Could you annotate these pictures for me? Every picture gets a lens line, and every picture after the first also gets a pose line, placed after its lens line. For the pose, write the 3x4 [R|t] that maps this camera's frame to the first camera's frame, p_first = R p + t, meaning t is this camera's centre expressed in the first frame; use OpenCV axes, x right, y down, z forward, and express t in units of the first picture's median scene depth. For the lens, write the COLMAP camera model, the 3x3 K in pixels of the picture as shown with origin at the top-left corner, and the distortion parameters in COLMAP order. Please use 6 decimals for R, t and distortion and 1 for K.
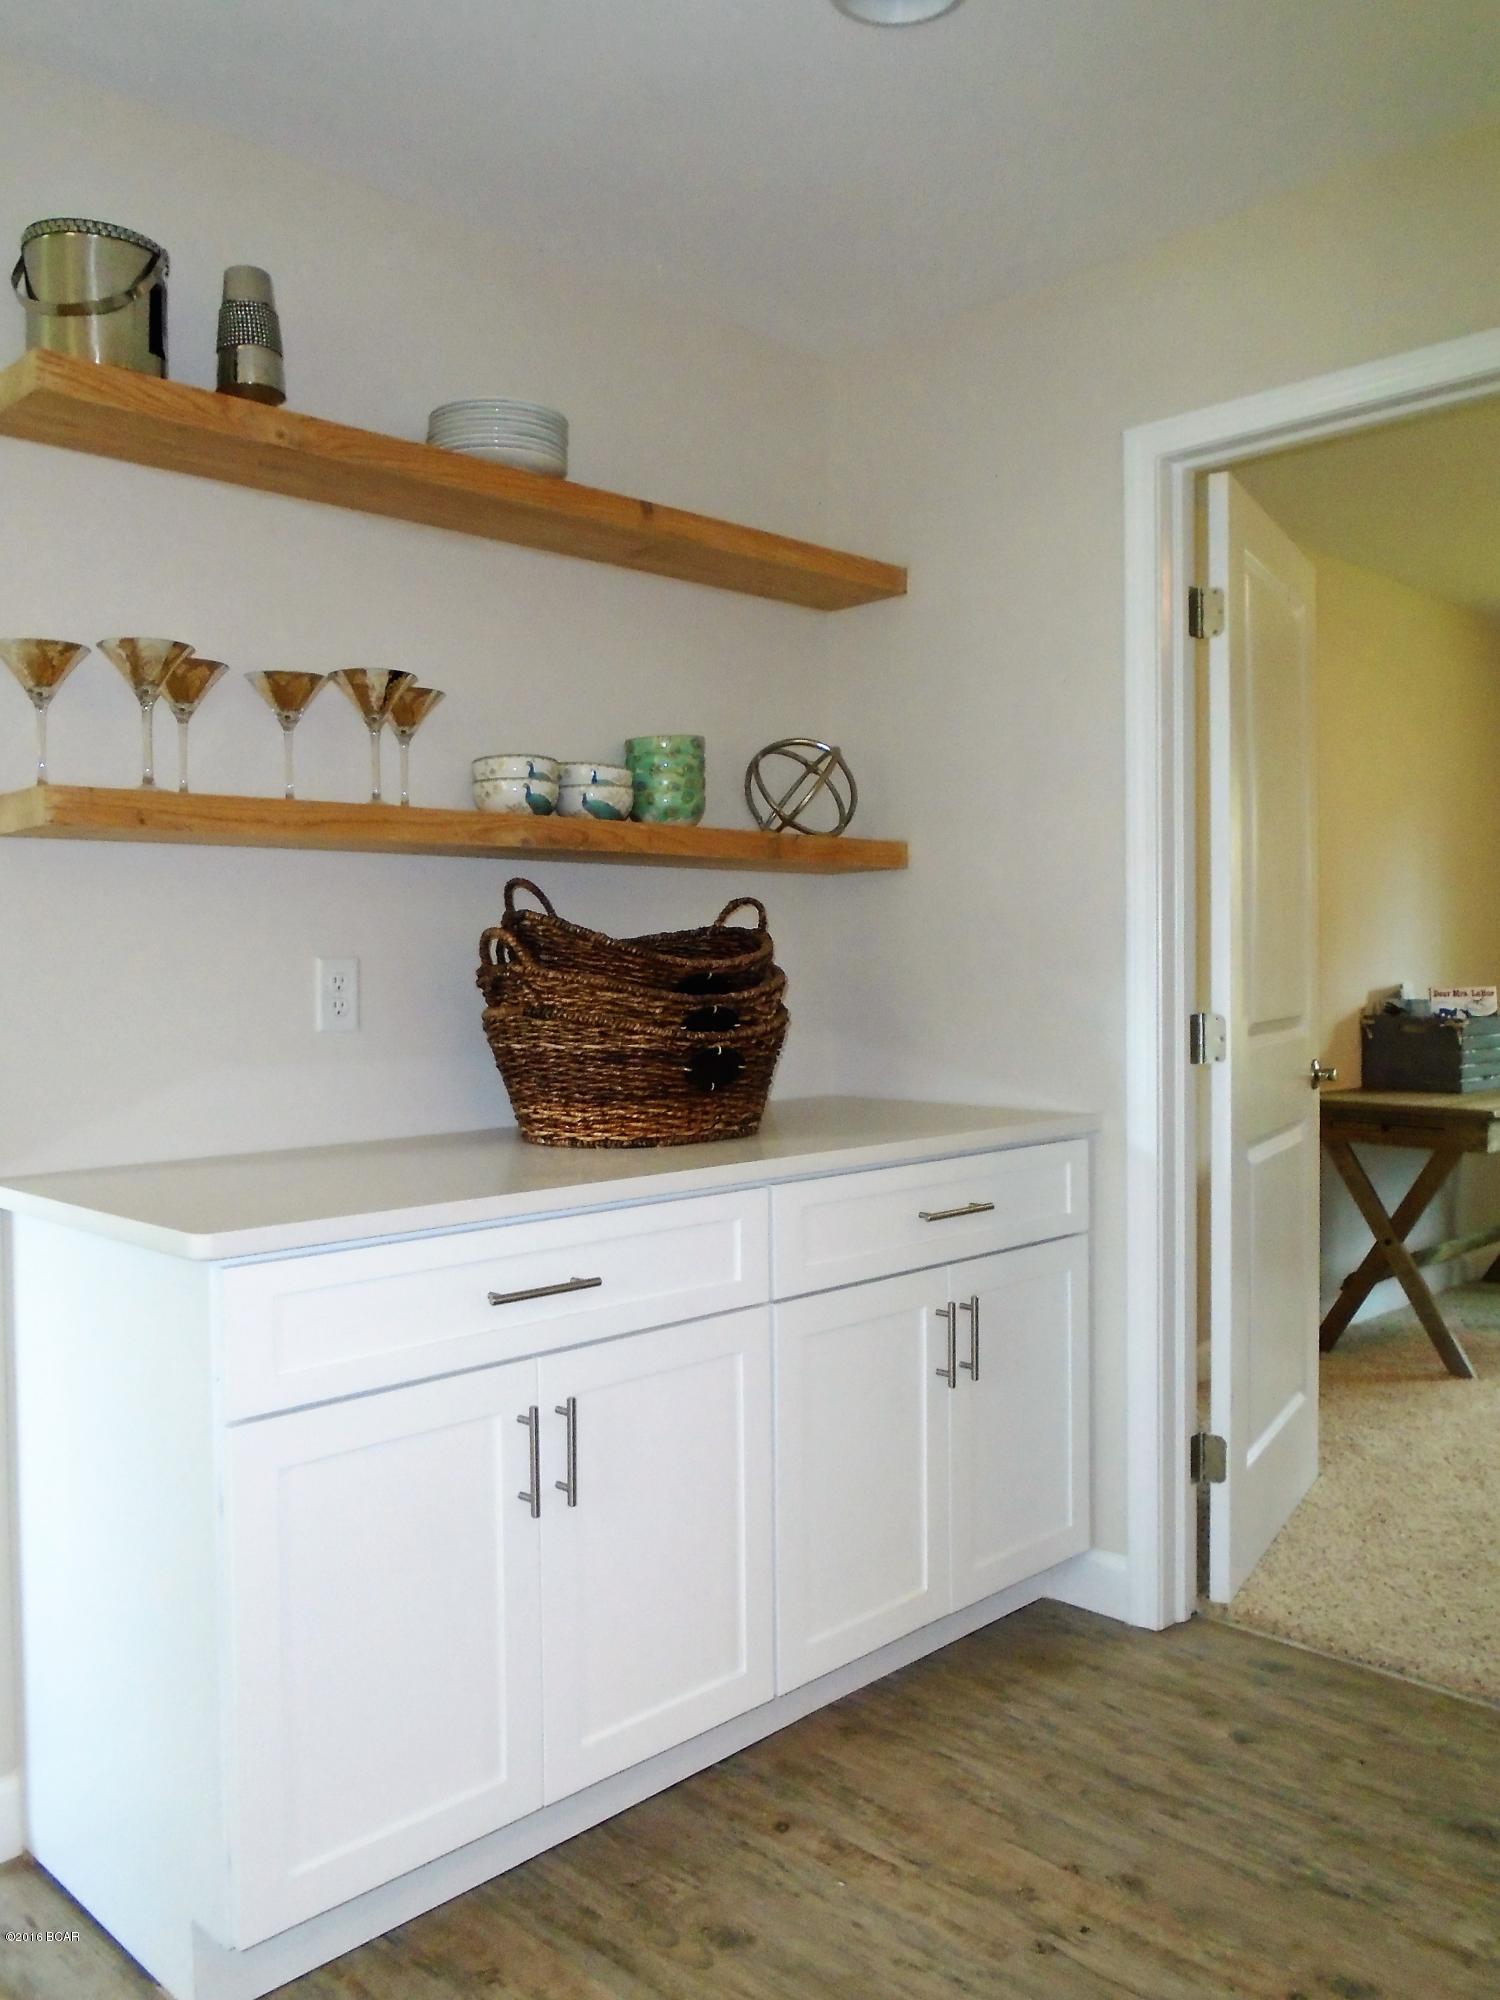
lens RADIAL K [[1537.5, 0, 747.9], [0, 1537.5, 961.3], [0, 0, 1]] dist [-0.024394, 0.013539]
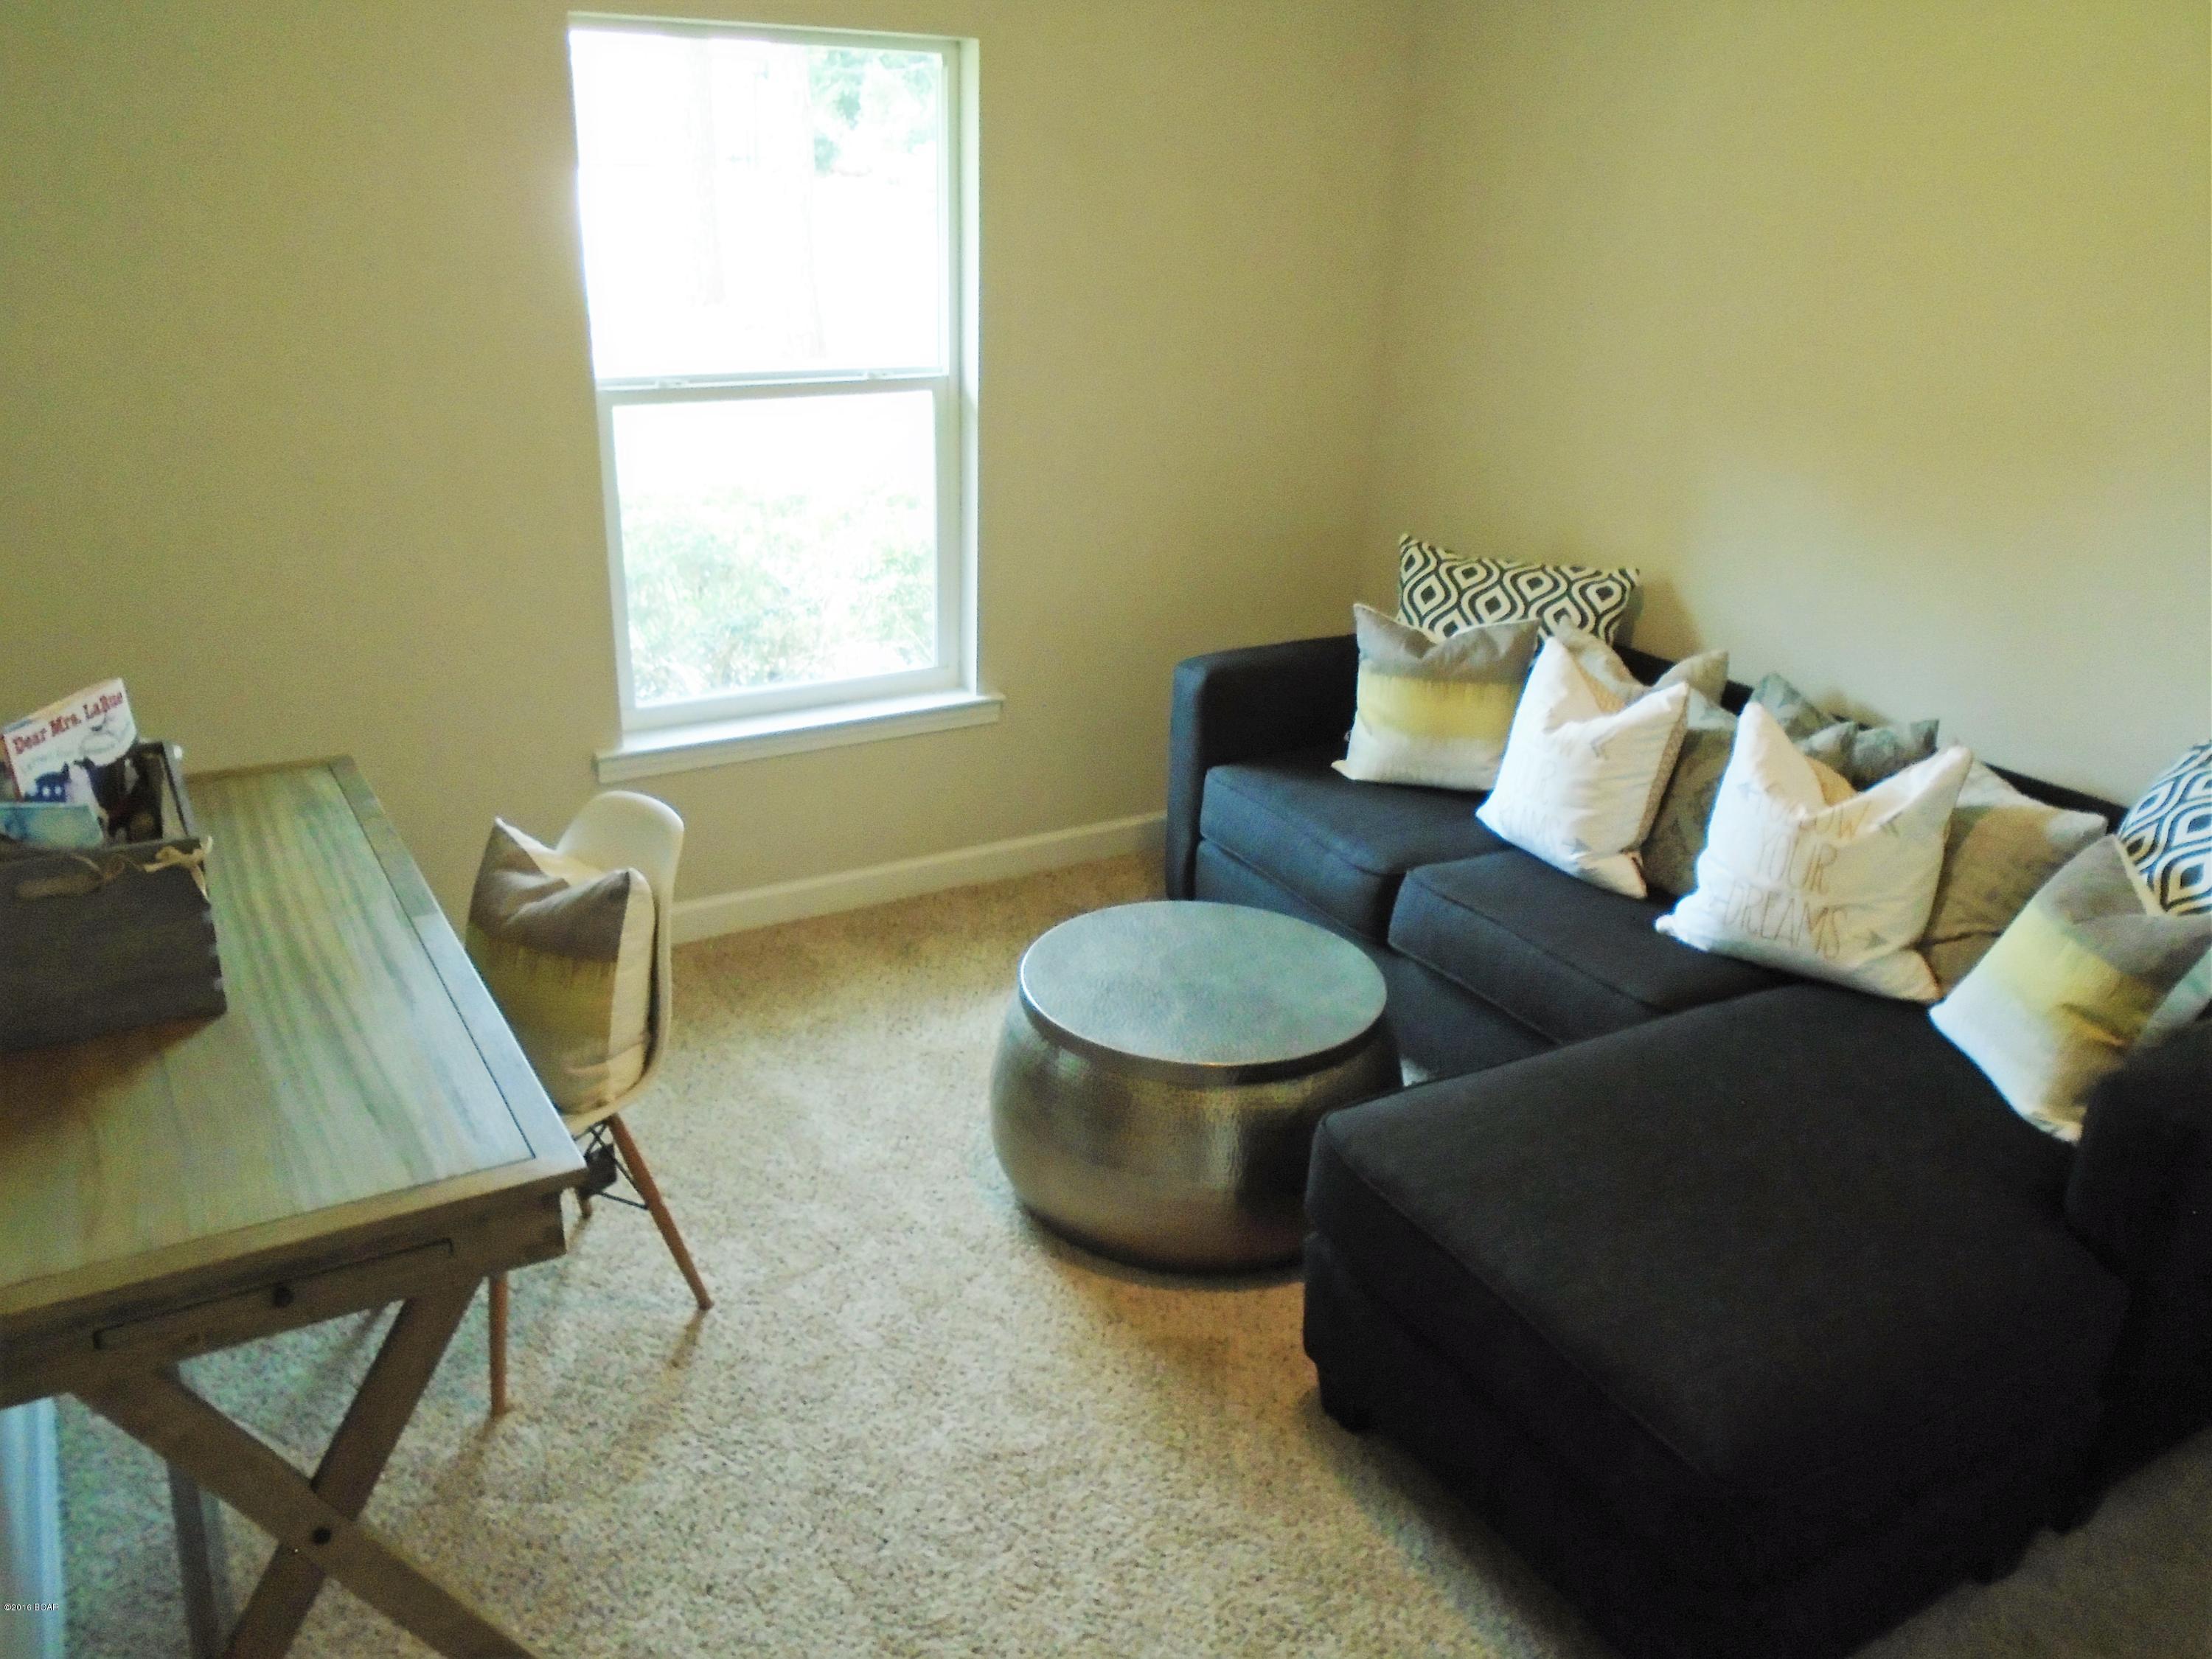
lens RADIAL K [[1700.5, 0, 1097.1], [0, 1700.5, 829.9], [0, 0, 1]] dist [-0.024394, 0.013539]
pose [[0.254886, -0.339925, 0.905254, 0.147266], [-0.020327, 0.934084, 0.356474, -0.131375], [-0.966758, -0.109261, 0.231175, 0.731370]]
